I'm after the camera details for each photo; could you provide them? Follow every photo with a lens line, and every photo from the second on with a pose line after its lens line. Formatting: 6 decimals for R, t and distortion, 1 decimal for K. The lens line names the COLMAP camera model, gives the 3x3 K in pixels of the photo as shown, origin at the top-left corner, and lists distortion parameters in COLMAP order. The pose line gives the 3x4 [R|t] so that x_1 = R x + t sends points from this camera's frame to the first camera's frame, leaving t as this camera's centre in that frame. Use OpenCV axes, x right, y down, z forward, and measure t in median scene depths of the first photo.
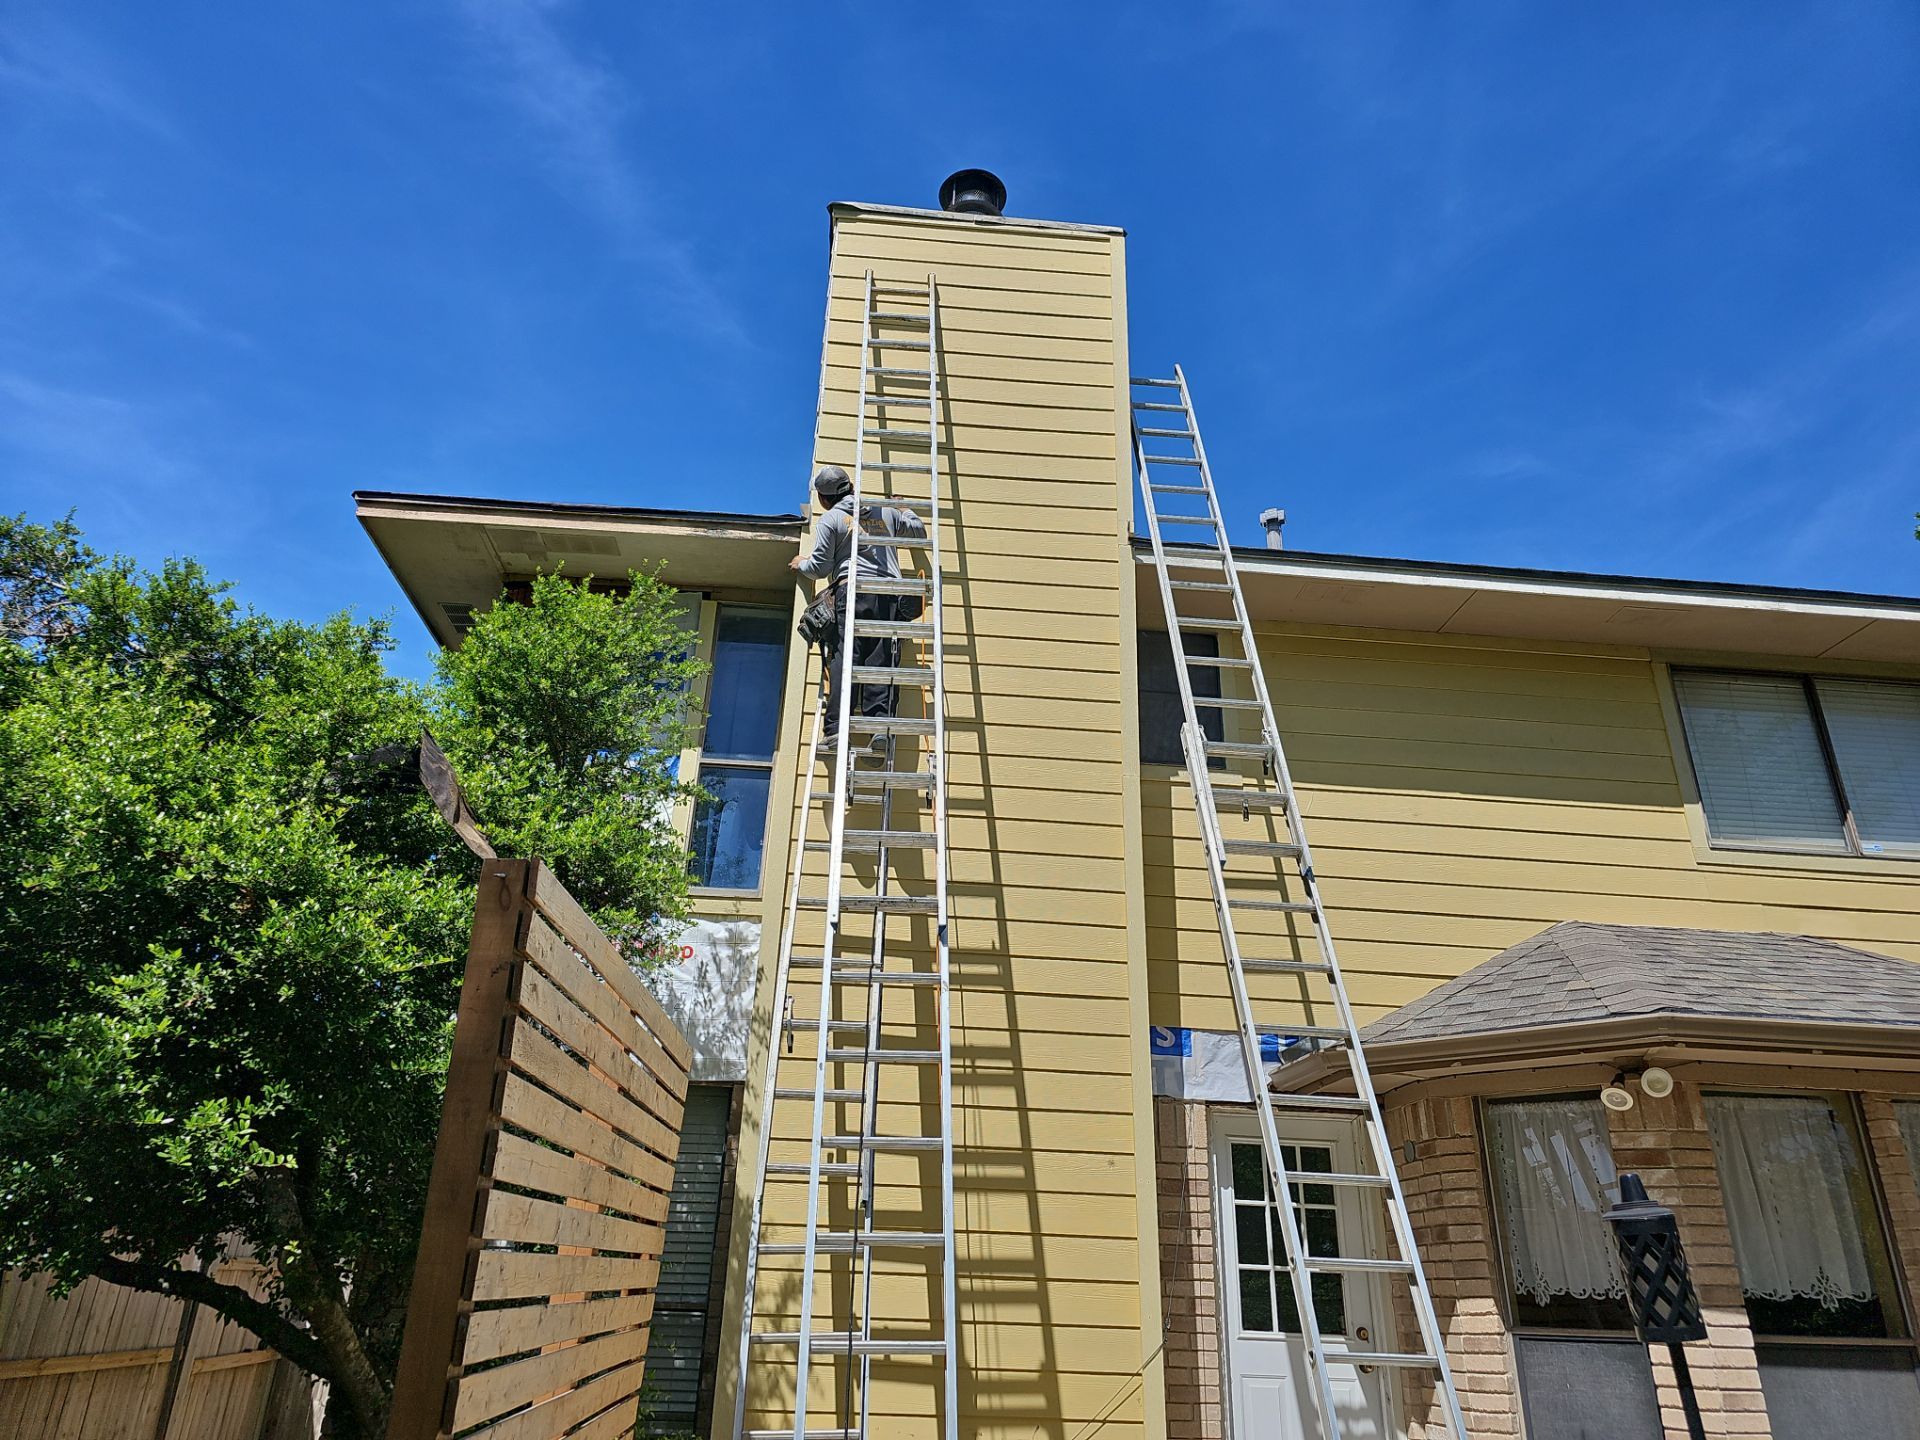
lens RADIAL K [[1322.4, 0, 927.0], [0, 1322.4, 680.0], [0, 0, 1]] dist [0.001207, -0.001016]
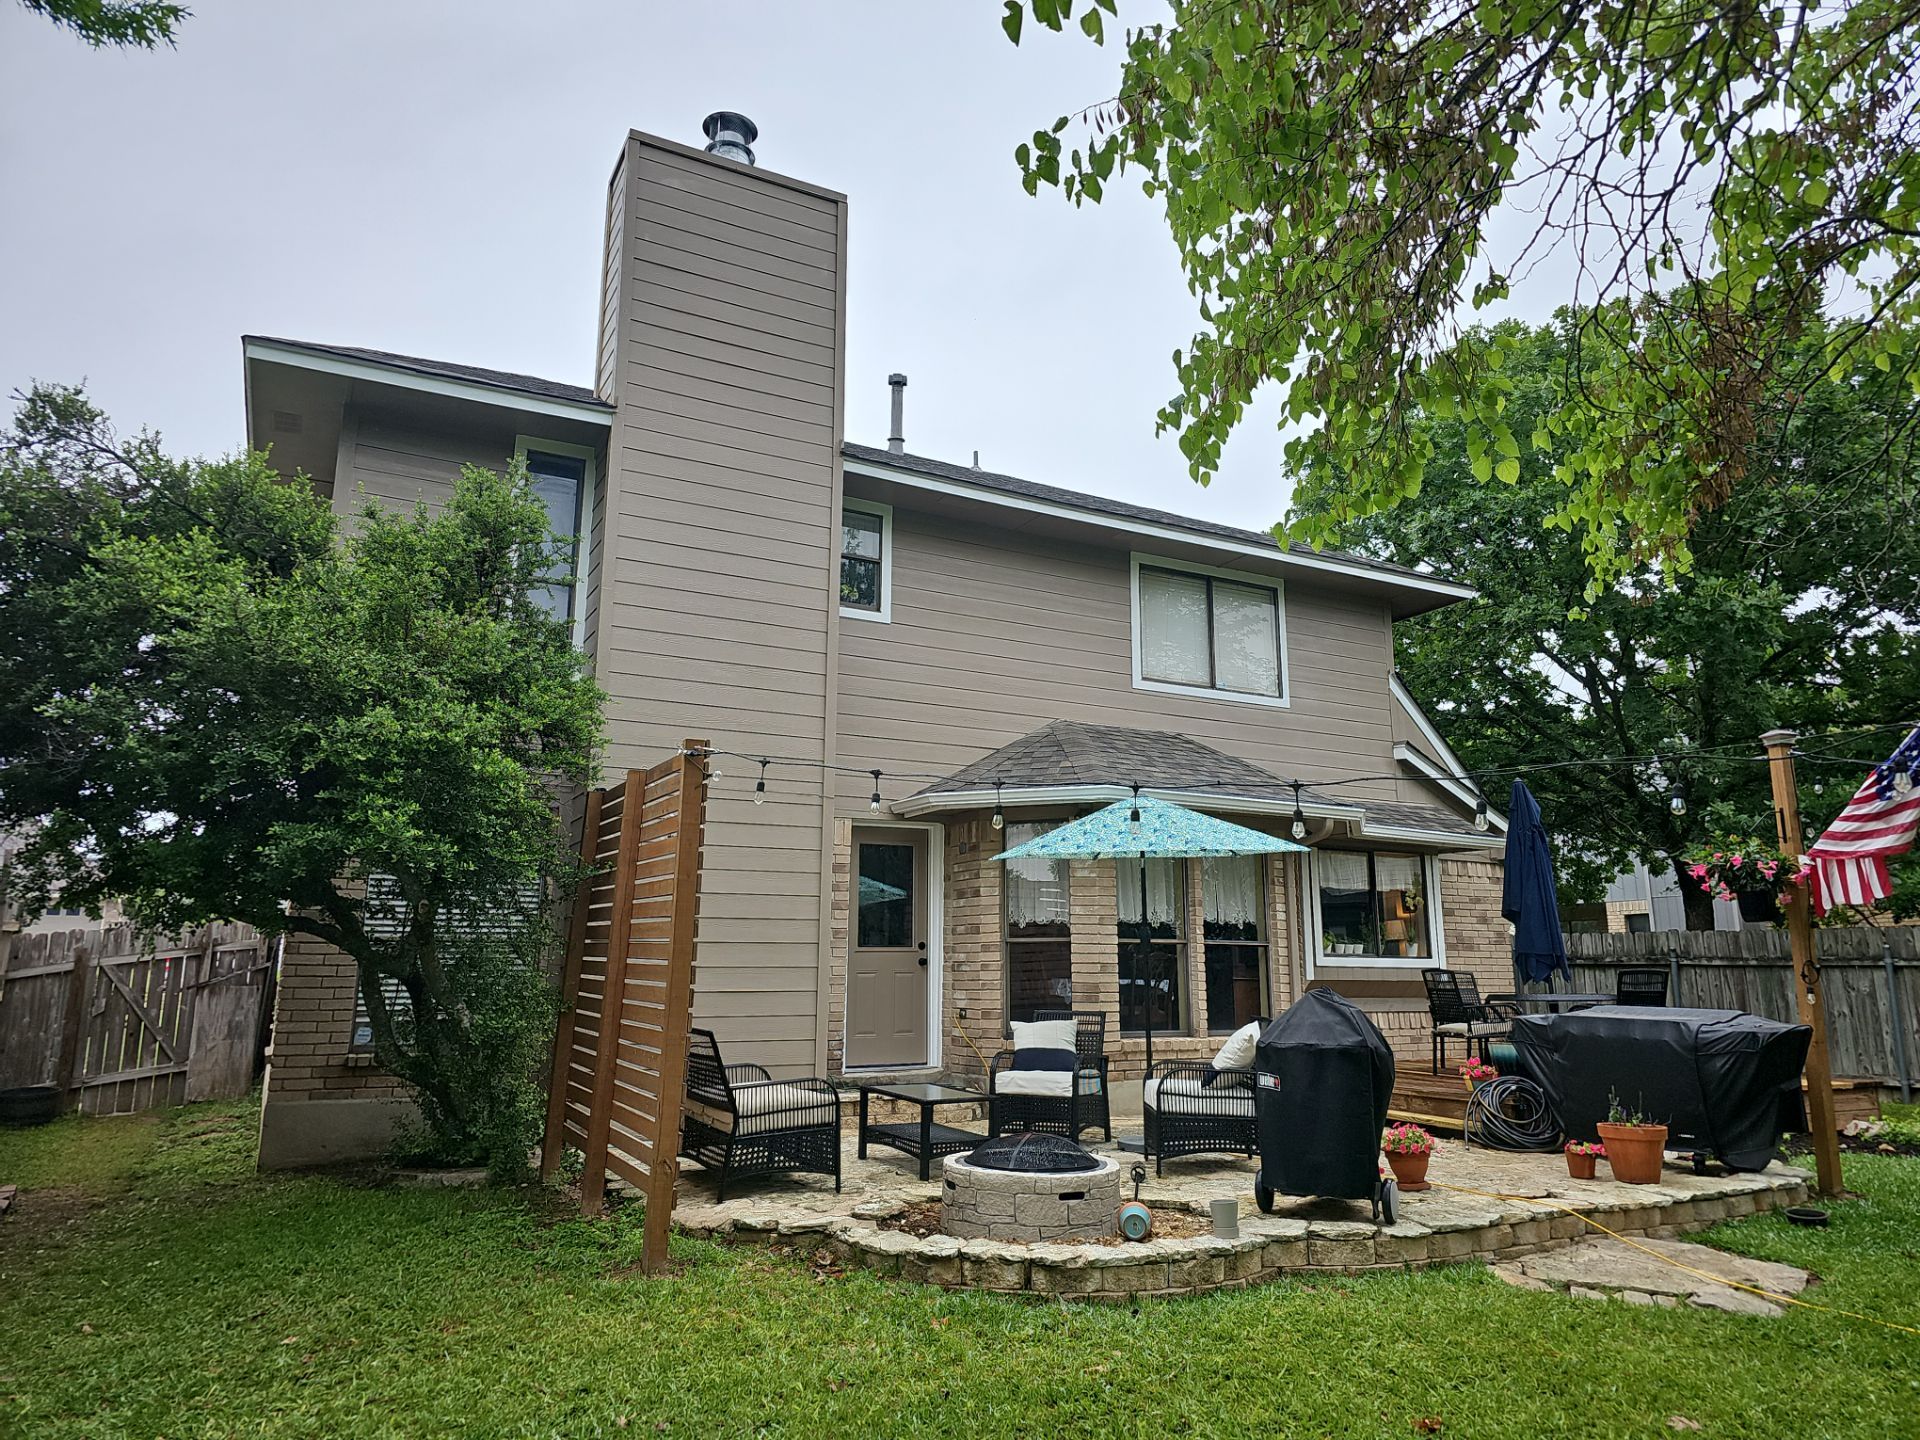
lens RADIAL K [[1274.3, 0, 970.1], [0, 1274.3, 694.0], [0, 0, 1]] dist [0.039771, -0.001815]
pose [[0.916410, 0.055850, 0.396325, -0.323925], [-0.148746, 0.966818, 0.207697, -0.203058], [-0.371574, -0.249288, 0.894309, -0.487159]]
